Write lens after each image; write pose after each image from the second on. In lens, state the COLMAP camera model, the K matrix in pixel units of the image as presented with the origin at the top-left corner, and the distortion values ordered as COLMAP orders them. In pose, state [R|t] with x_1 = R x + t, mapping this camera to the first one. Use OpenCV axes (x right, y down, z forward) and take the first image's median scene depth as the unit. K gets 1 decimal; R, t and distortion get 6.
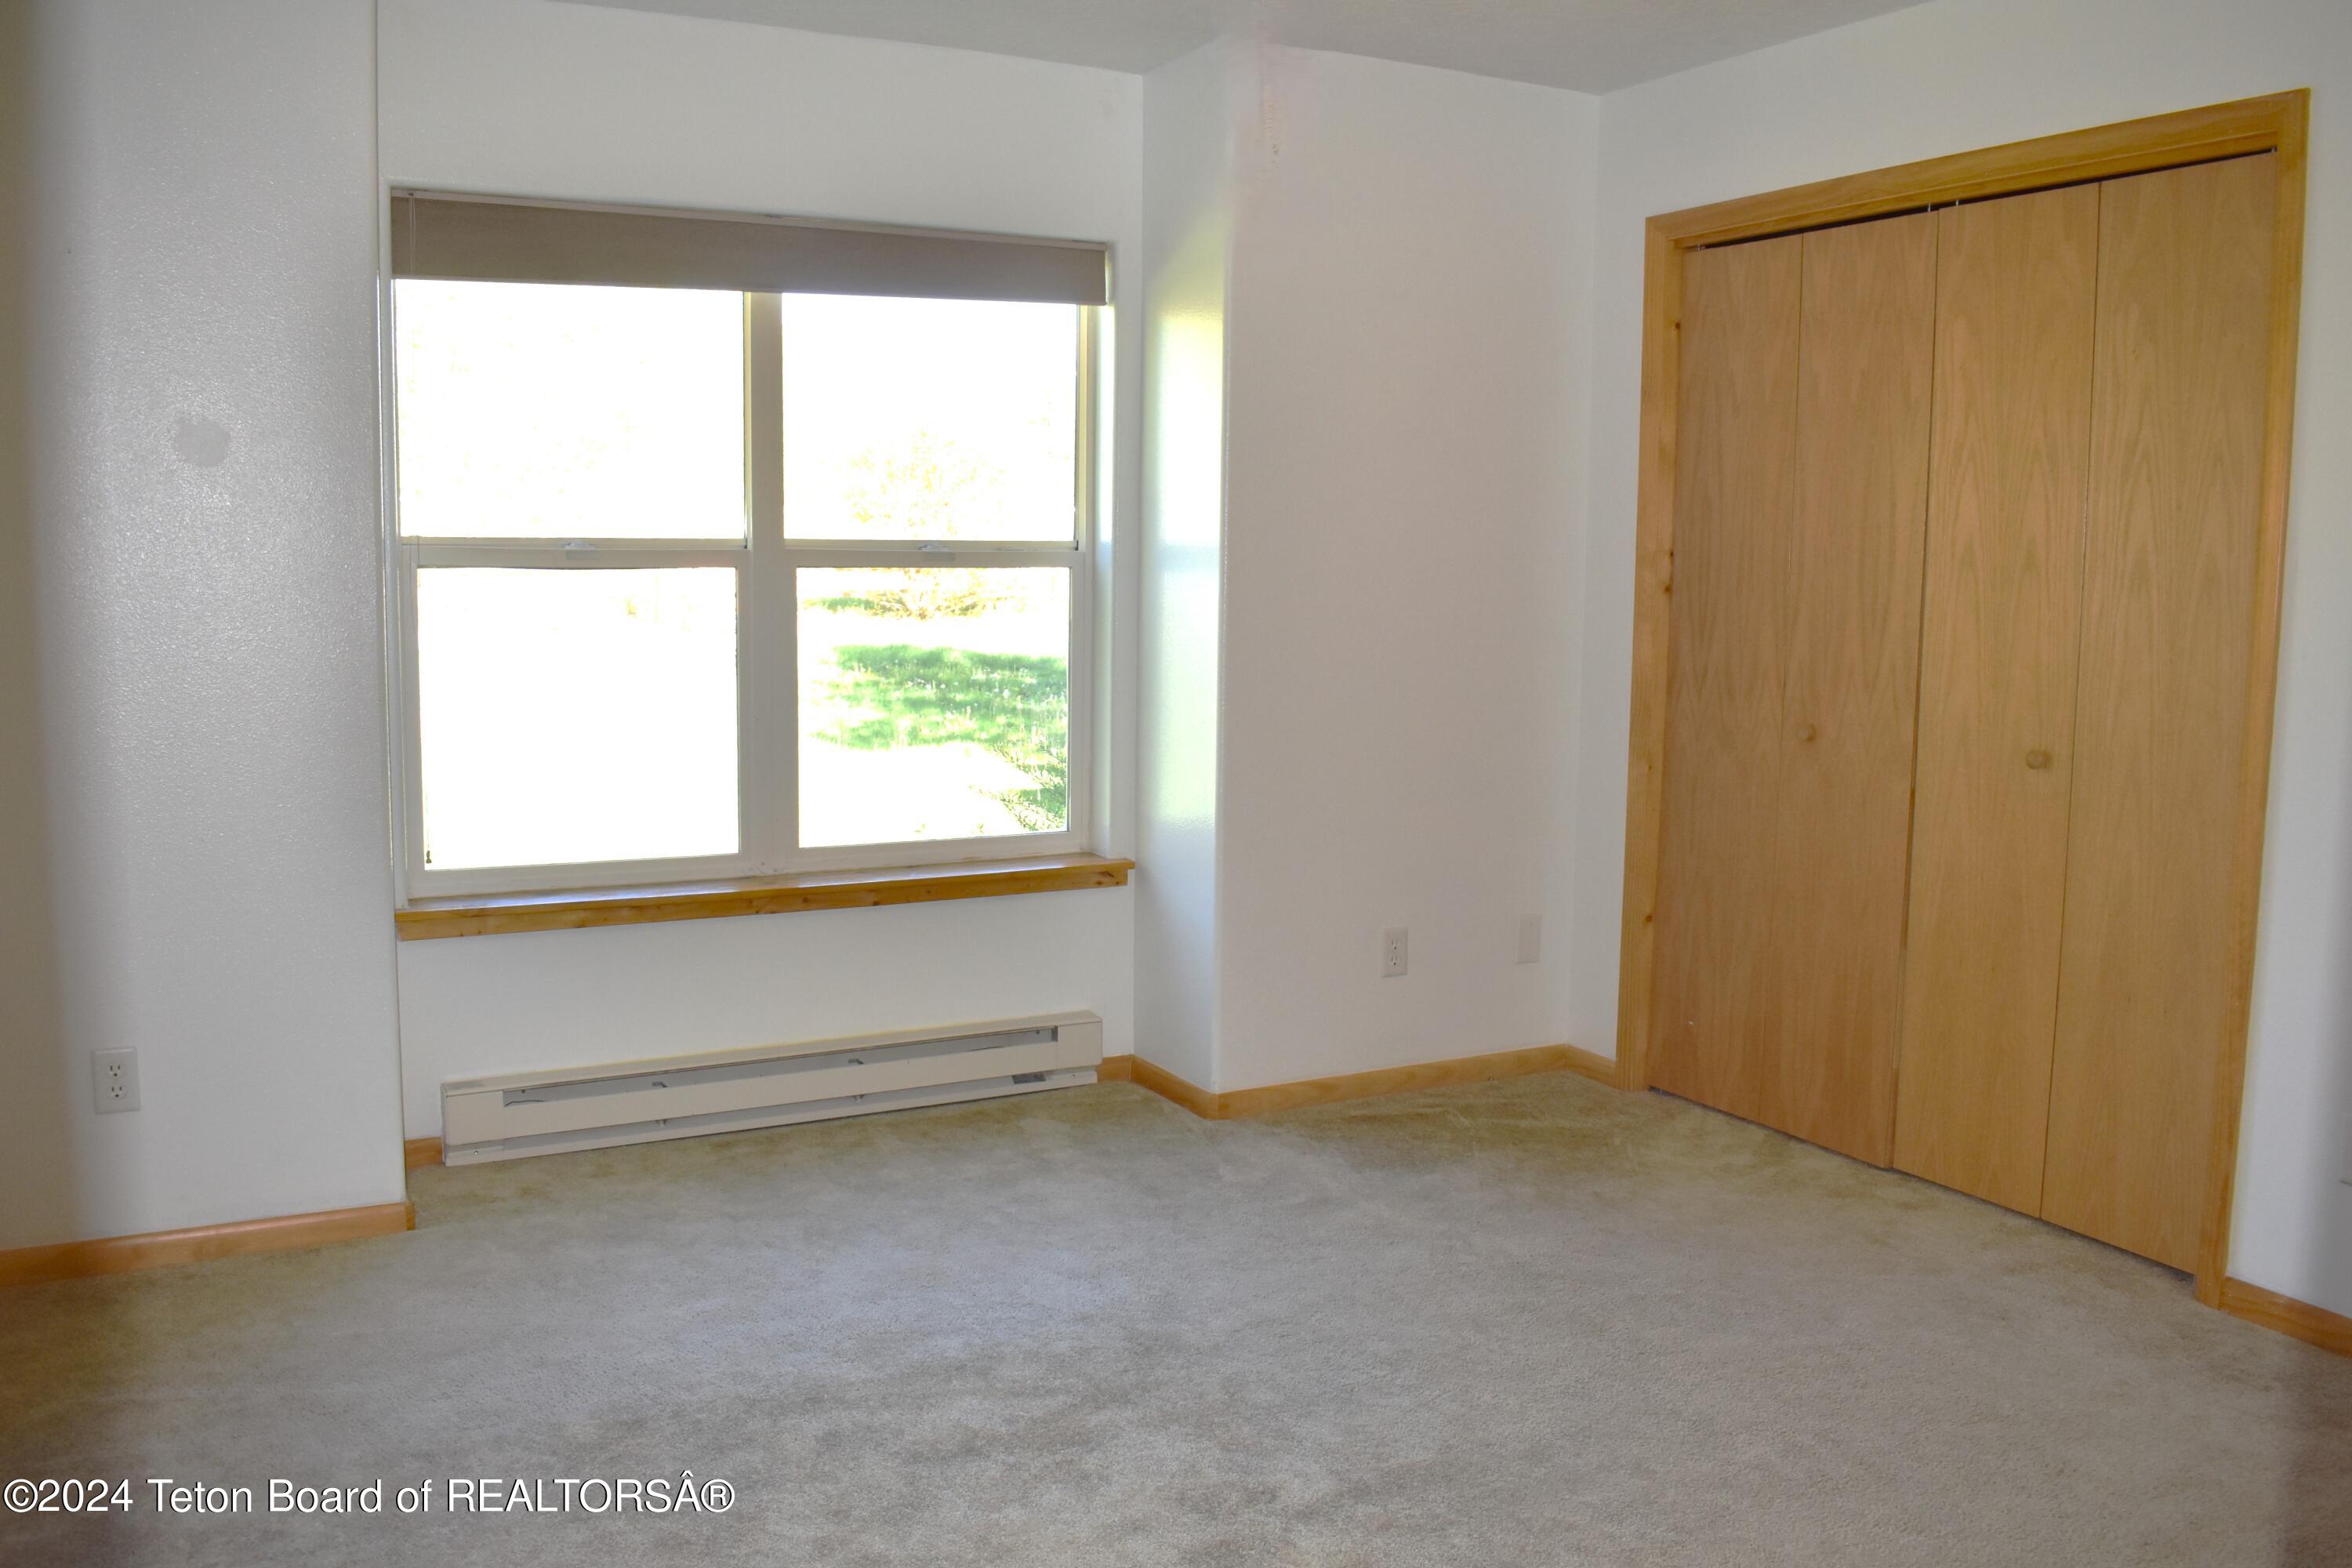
lens RADIAL K [[1925.0, 0, 1176.0], [0, 1925.0, 784.0], [0, 0, 1]] dist [-0.090483, -0.003671]
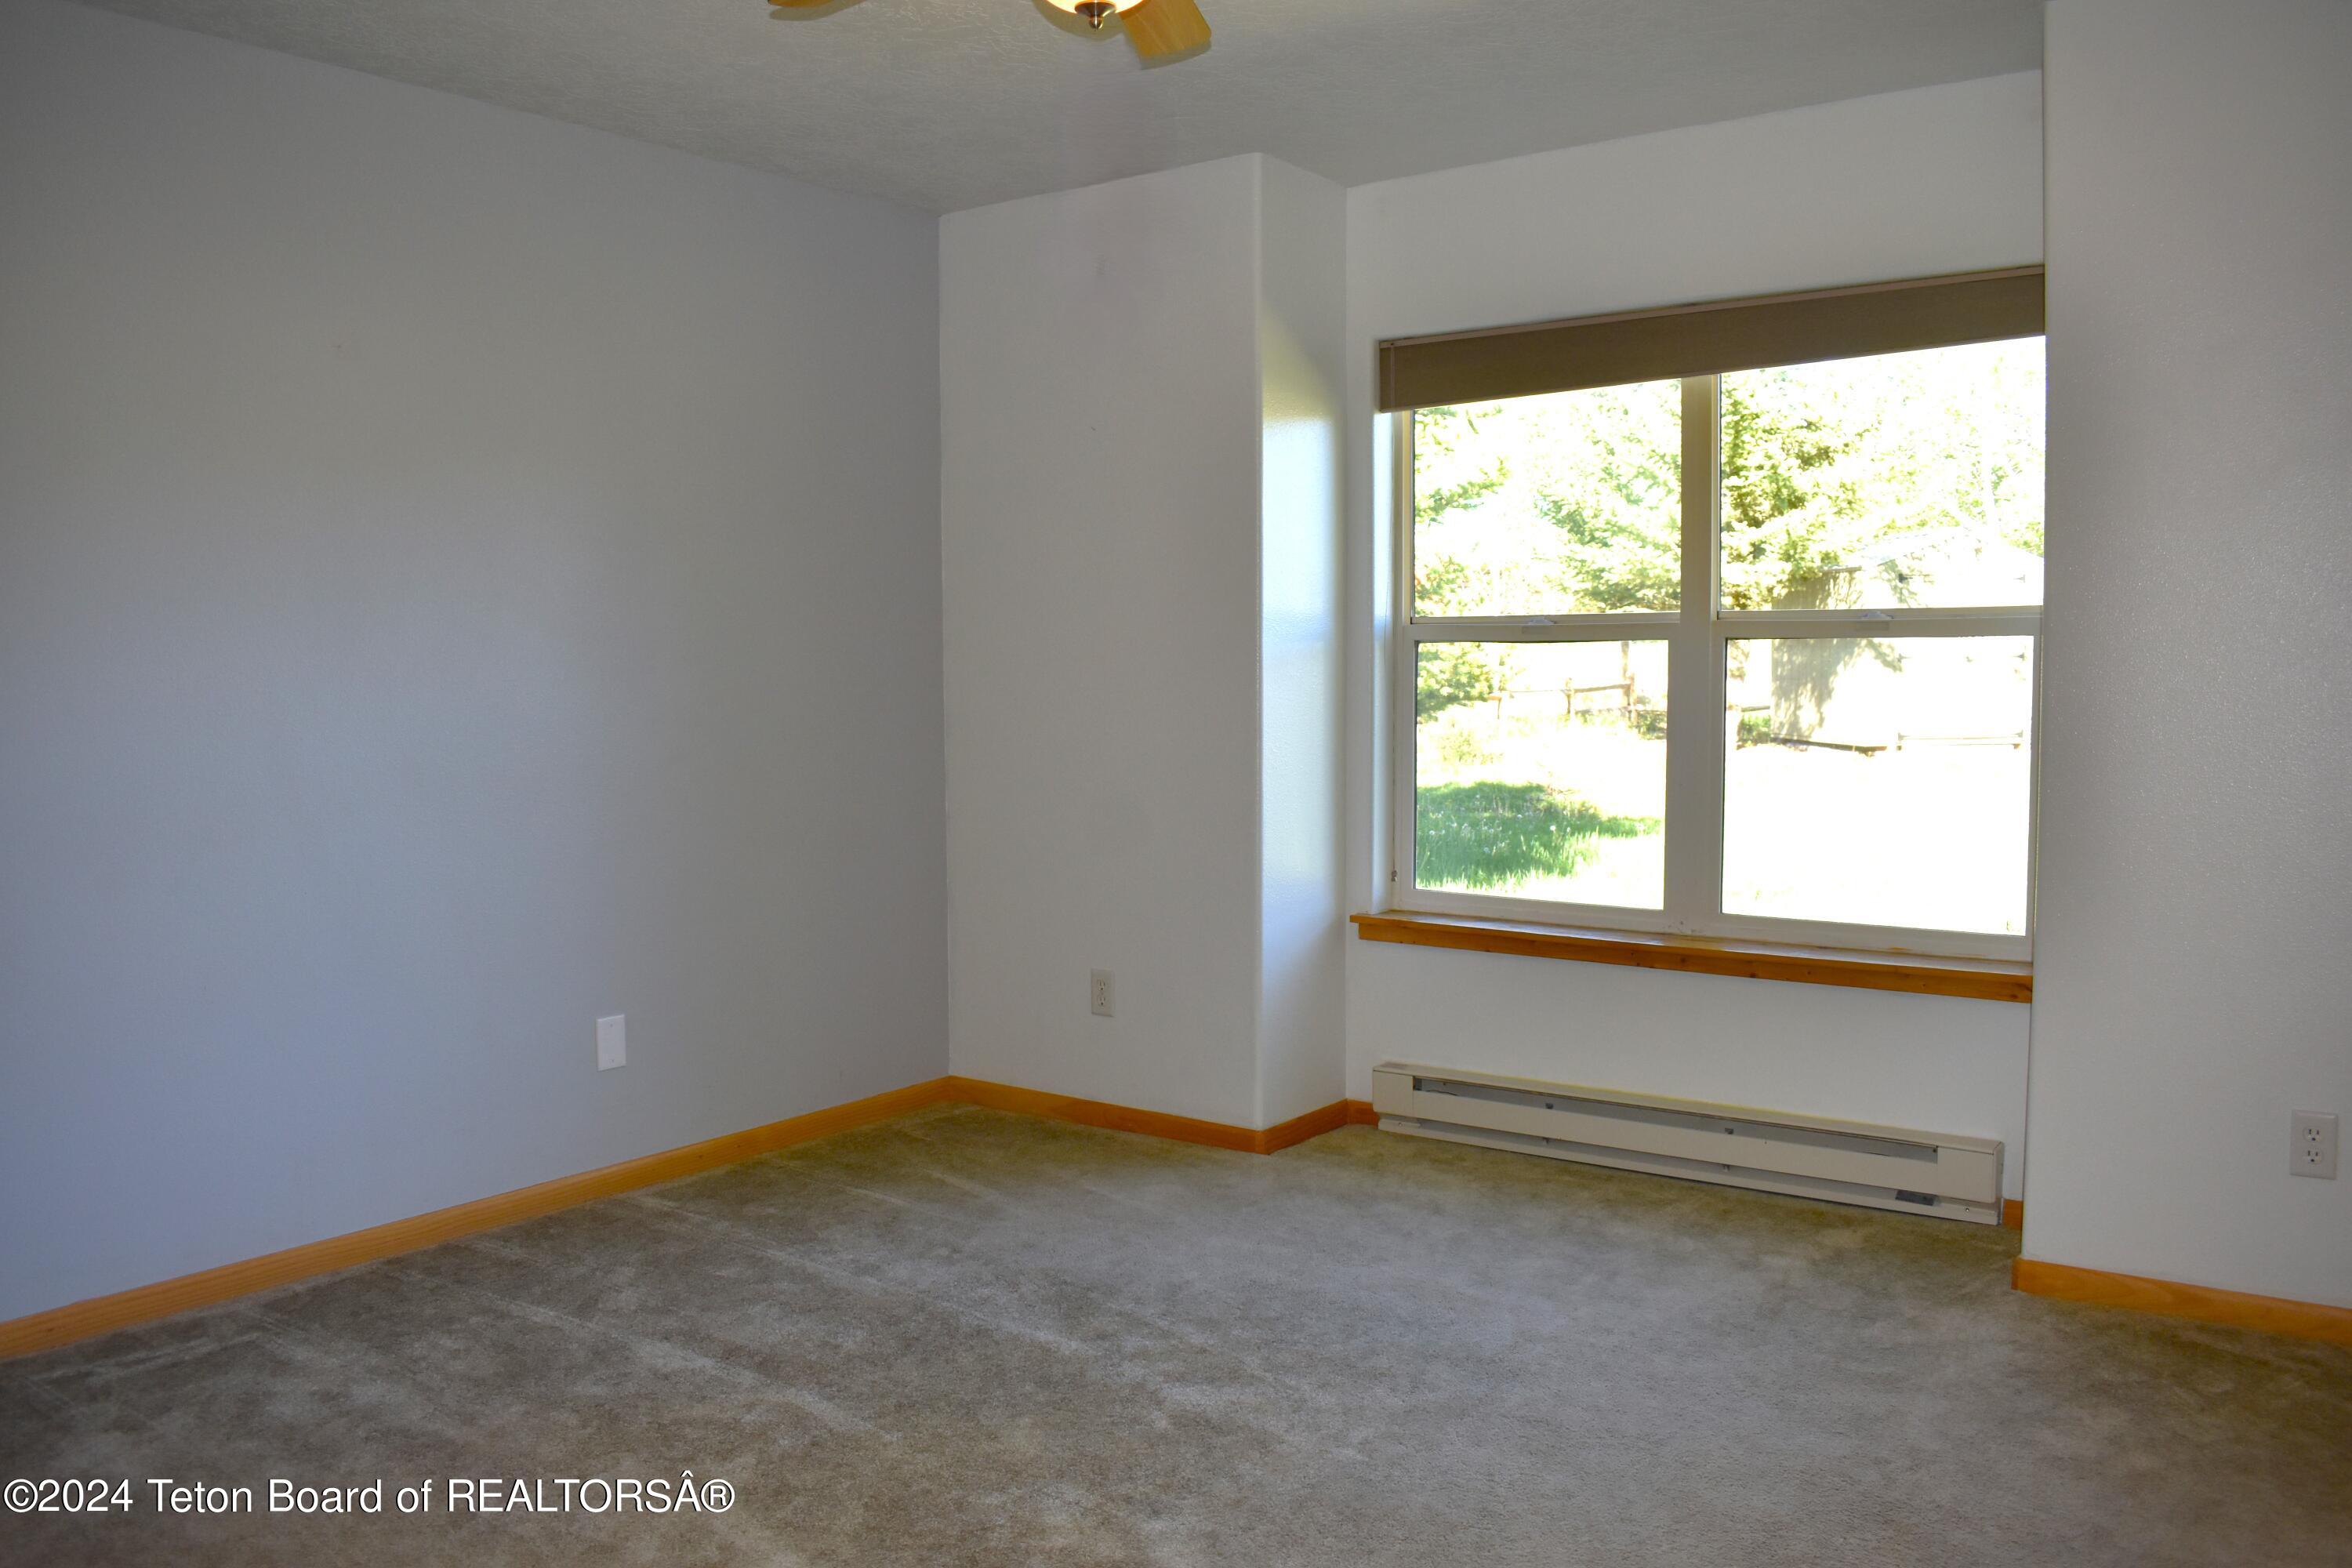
lens RADIAL K [[1925.0, 0, 1176.0], [0, 1925.0, 784.0], [0, 0, 1]] dist [-0.090483, -0.003671]
pose [[0.410030, 0.048754, -0.910768, 0.631112], [-0.090689, 0.995801, 0.012477, -0.022258], [0.907552, 0.077481, 0.412729, 0.325876]]
